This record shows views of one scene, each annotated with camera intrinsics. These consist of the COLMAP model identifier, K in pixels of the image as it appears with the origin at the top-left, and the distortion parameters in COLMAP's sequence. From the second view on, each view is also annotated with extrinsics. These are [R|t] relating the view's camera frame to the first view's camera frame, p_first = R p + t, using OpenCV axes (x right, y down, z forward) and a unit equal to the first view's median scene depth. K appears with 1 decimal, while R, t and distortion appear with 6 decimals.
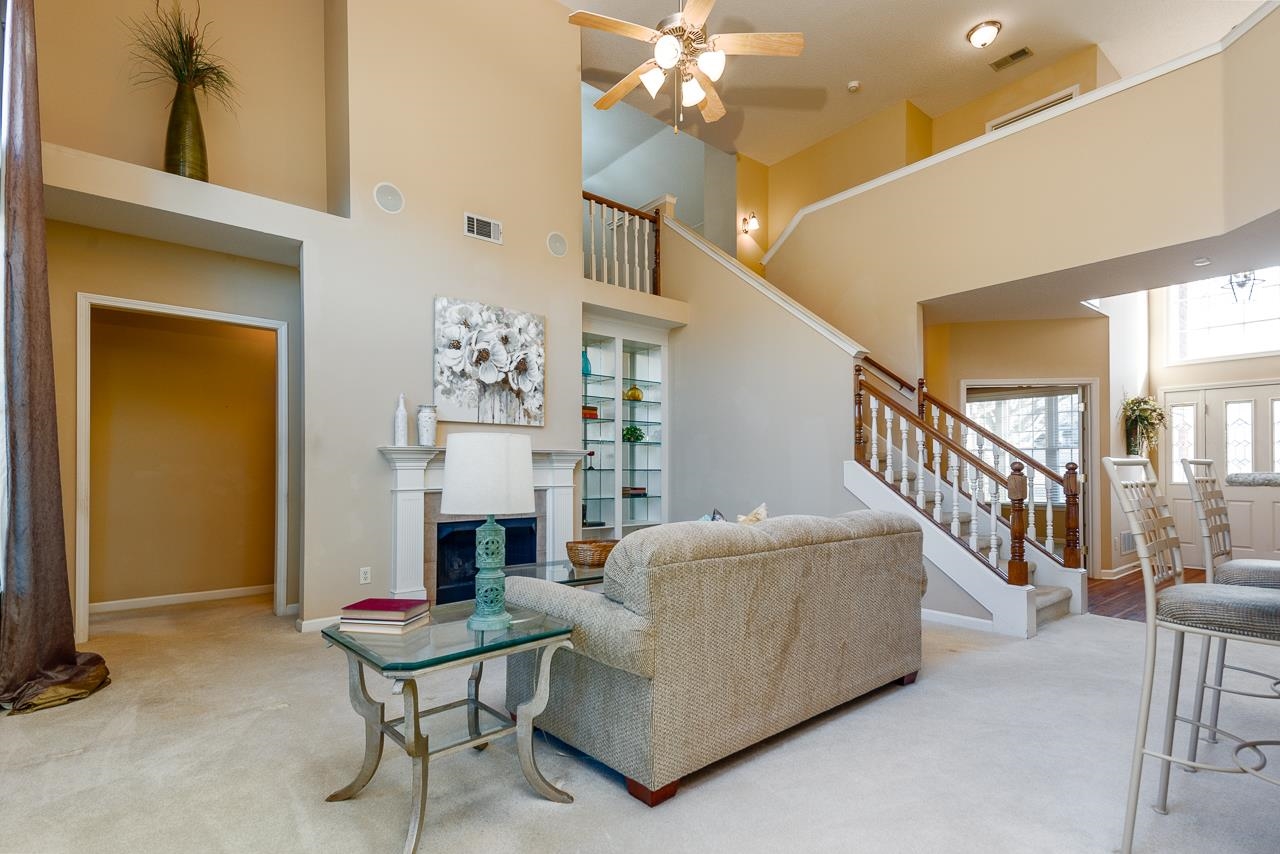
lens RADIAL K [[600.3, 0, 638.3], [0, 600.3, 451.0], [0, 0, 1]] dist [0.030025, 0.000340]
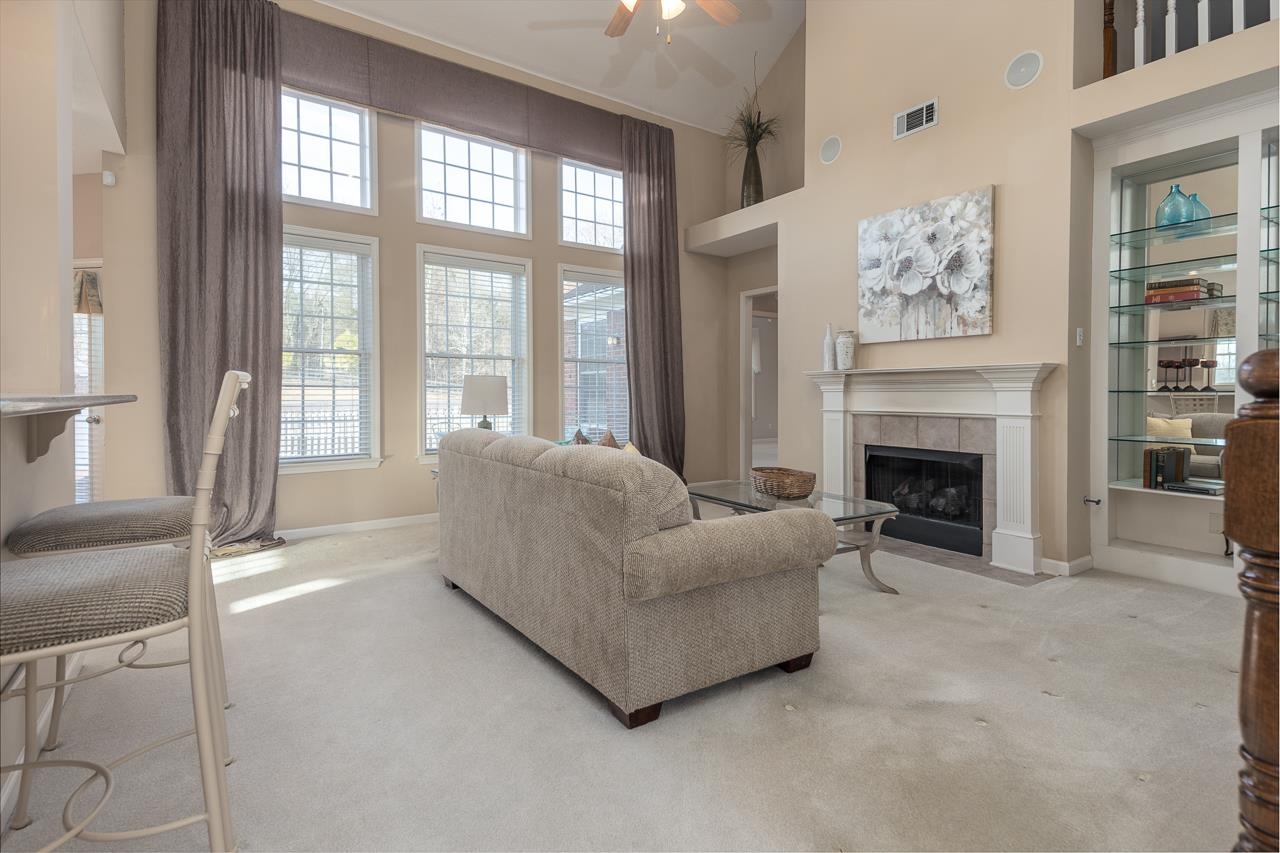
lens RADIAL K [[602.7, 0, 638.1], [0, 602.7, 397.7], [0, 0, 1]] dist [0.045729, -0.021790]
pose [[-0.088977, 0.007118, -0.996008, 0.671810], [0.028794, 0.999575, 0.004572, 0.023300], [0.995617, -0.028272, -0.089144, 0.662377]]
